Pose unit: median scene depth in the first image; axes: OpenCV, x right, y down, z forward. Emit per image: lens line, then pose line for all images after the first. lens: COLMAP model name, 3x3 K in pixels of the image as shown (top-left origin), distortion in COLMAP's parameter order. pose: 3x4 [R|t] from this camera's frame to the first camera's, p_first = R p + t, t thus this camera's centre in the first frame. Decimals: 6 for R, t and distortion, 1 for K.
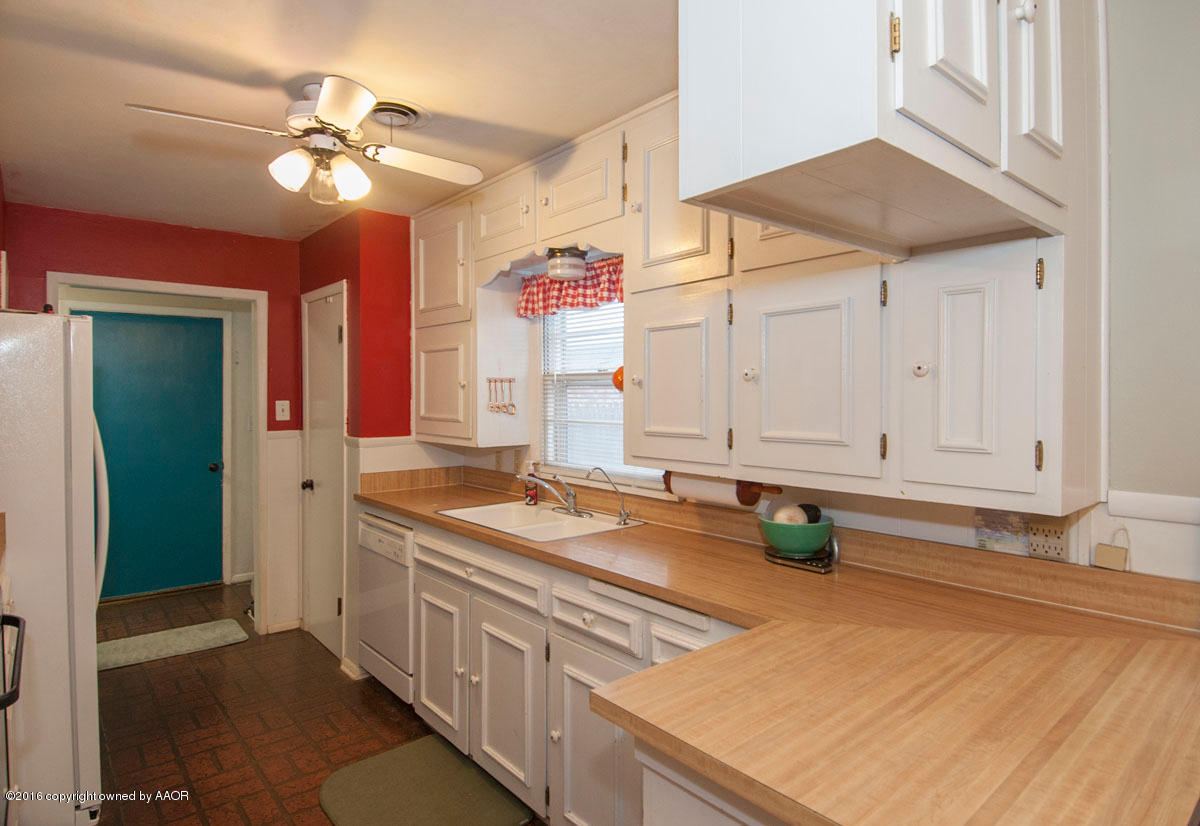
lens RADIAL K [[645.9, 0, 599.8], [0, 645.9, 409.5], [0, 0, 1]] dist [0.005044, -0.000920]
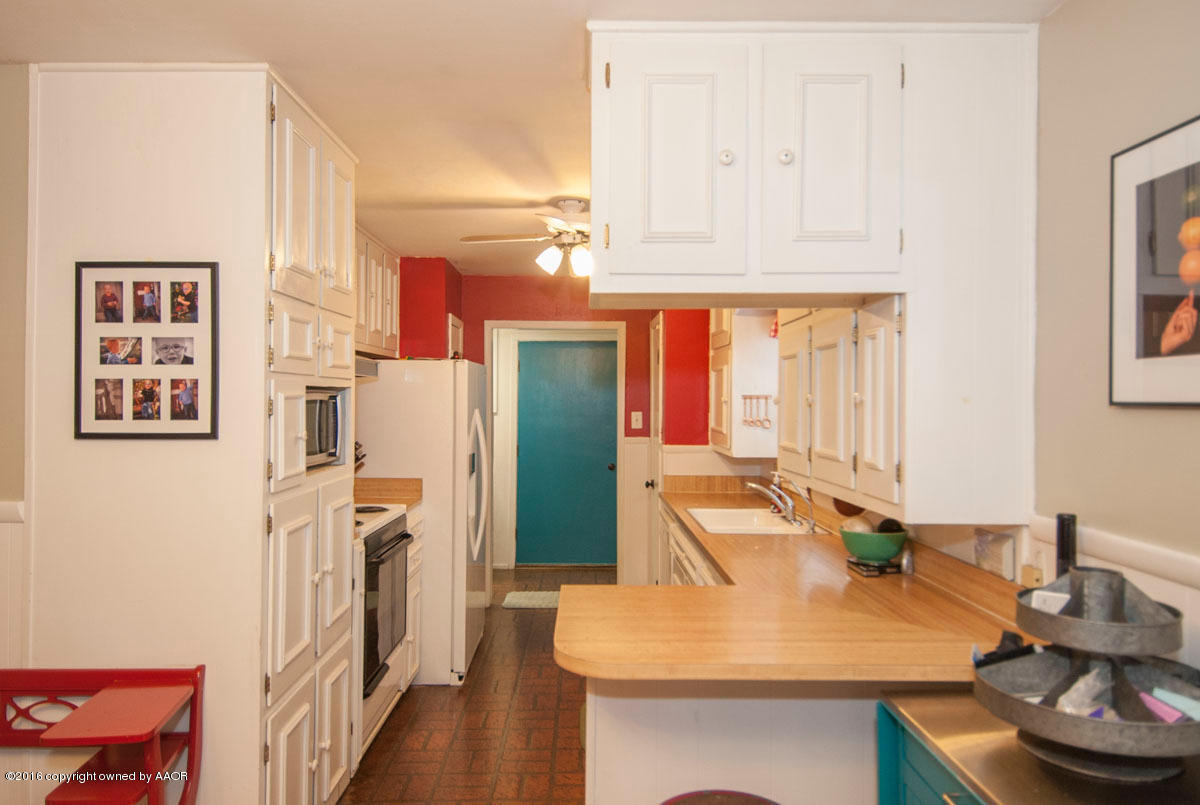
lens RADIAL K [[798.6, 0, 598.9], [0, 798.6, 398.3], [0, 0, 1]] dist [0.000777, -0.000477]
pose [[0.767009, 0.004433, -0.641621, 0.511172], [-0.021872, 0.999576, -0.019240, -0.011265], [0.641264, 0.028791, 0.766780, -0.215092]]
